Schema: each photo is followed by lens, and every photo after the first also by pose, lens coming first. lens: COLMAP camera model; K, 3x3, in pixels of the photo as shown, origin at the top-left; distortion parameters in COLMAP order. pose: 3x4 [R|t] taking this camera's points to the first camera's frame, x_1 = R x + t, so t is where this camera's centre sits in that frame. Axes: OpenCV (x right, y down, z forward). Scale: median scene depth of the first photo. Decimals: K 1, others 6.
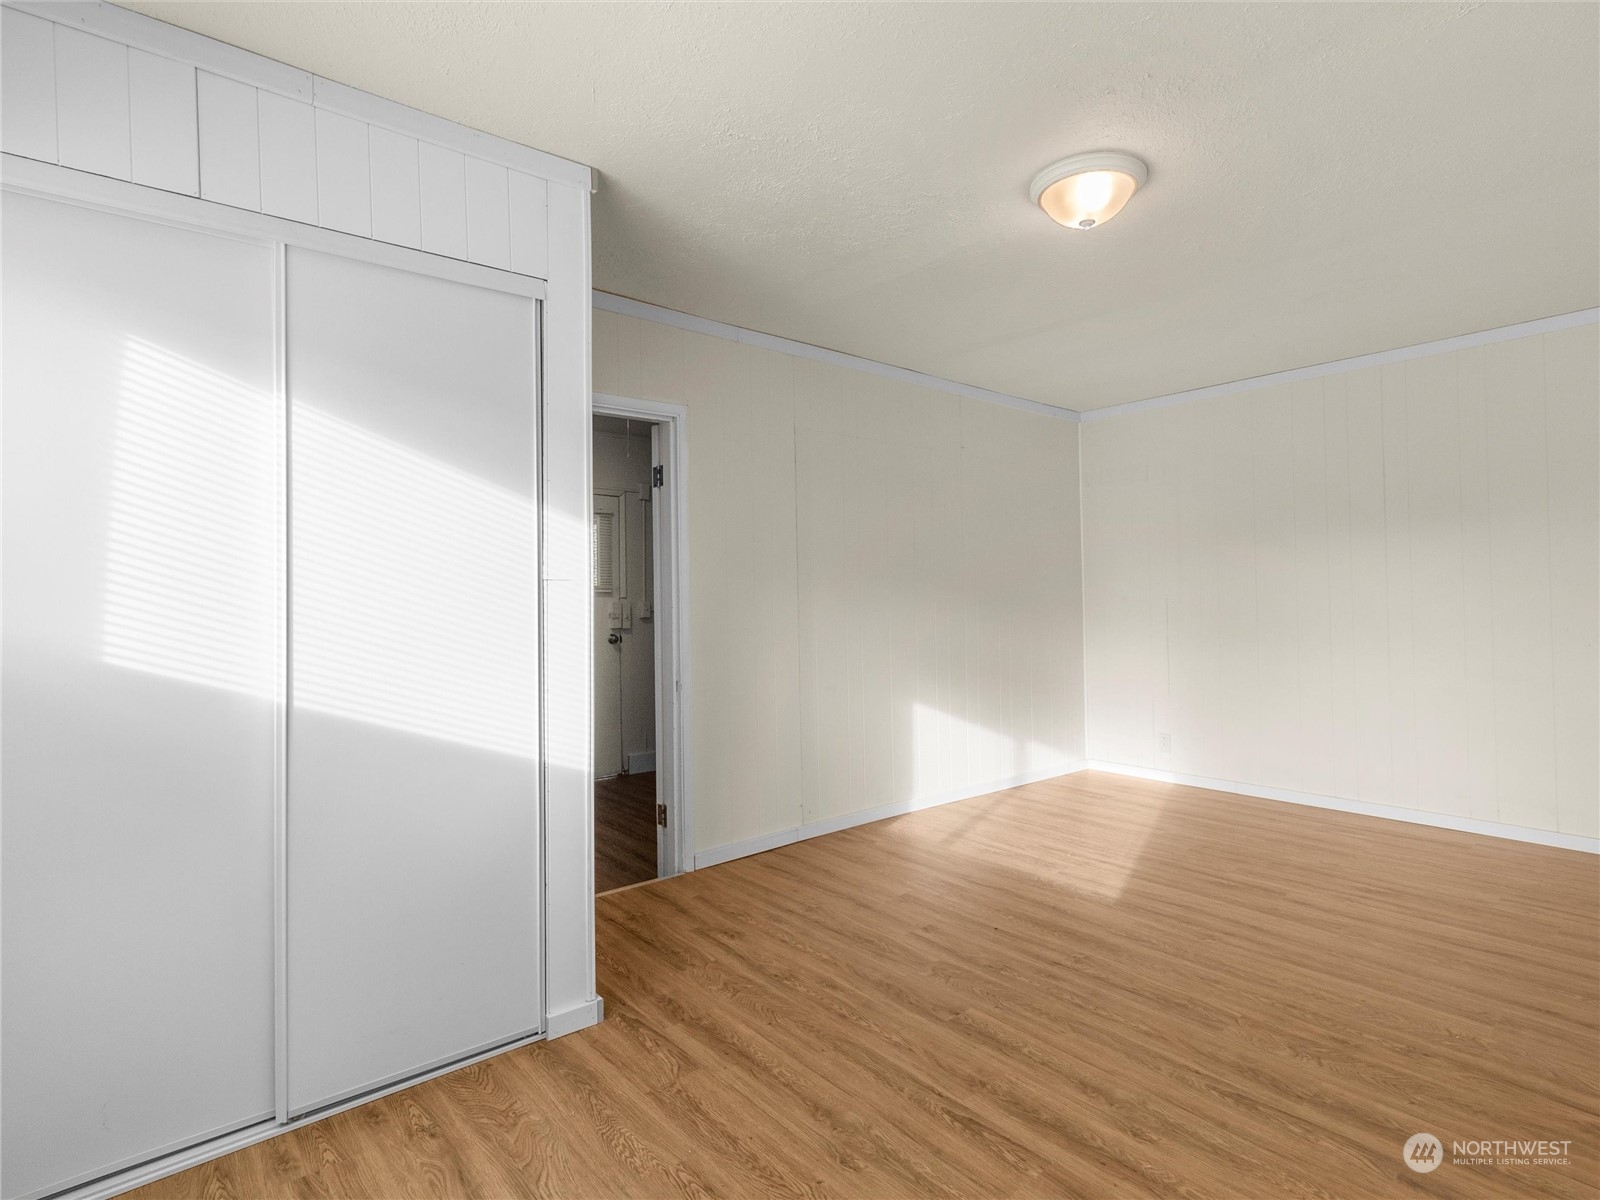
lens RADIAL K [[834.1, 0, 786.2], [0, 834.1, 594.7], [0, 0, 1]] dist [0.003655, 0.001523]
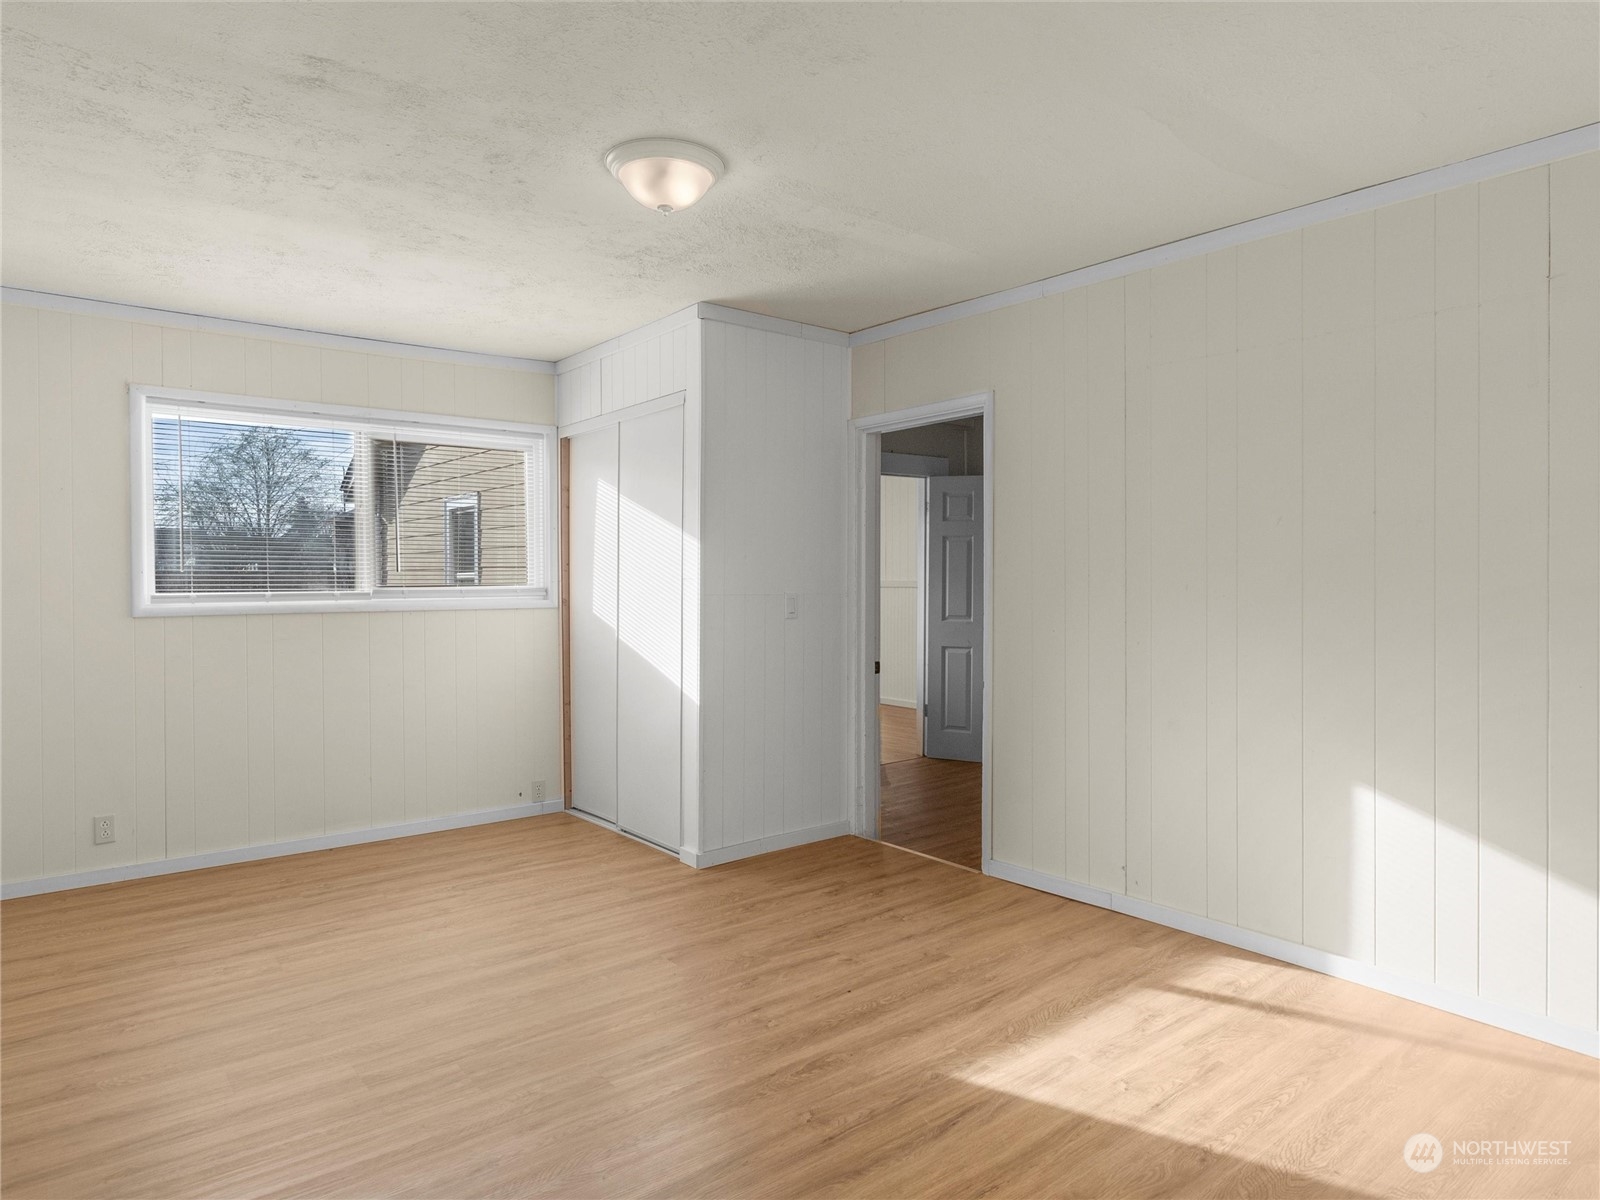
lens RADIAL K [[977.1, 0, 784.4], [0, 977.1, 583.1], [0, 0, 1]] dist [-0.000294, 0.002701]
pose [[-0.010982, 0.018651, -0.999766, 1.174172], [-0.004455, 0.999815, 0.018701, -0.031857], [0.999930, 0.004659, -0.010897, 0.894069]]
